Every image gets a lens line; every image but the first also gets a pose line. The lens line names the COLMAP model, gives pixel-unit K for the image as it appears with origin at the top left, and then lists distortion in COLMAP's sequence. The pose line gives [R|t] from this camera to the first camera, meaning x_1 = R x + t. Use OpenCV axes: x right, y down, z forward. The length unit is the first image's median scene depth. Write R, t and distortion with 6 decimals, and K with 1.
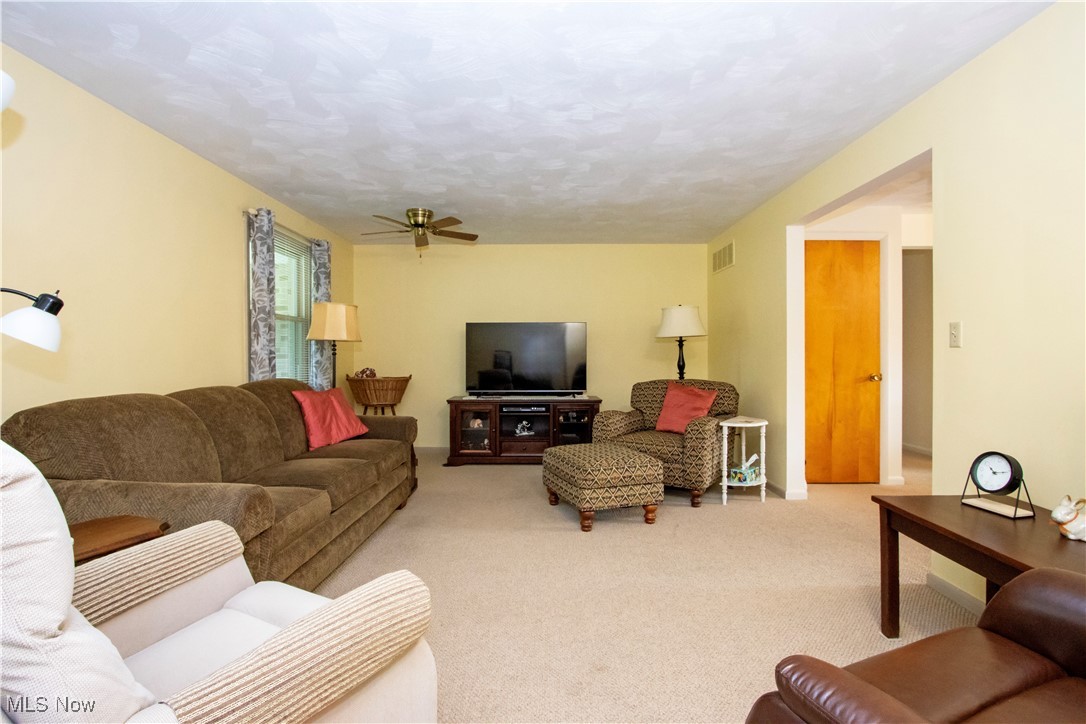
lens RADIAL K [[498.7, 0, 545.8], [0, 498.7, 354.8], [0, 0, 1]] dist [-0.005512, 0.001681]
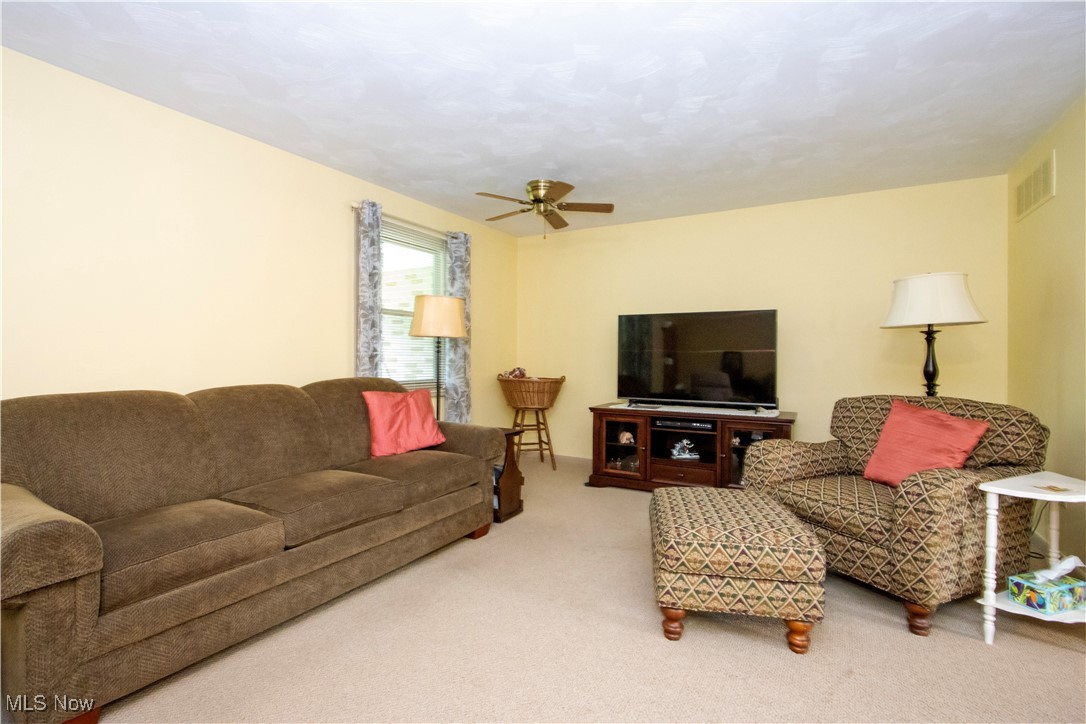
lens RADIAL K [[498.7, 0, 540.8], [0, 498.7, 356.8], [0, 0, 1]] dist [-0.005512, 0.001681]
pose [[0.876283, 0.007018, -0.481746, 0.175553], [-0.005521, 0.999975, 0.004525, 0.002445], [0.481765, -0.001306, 0.876299, 0.287058]]
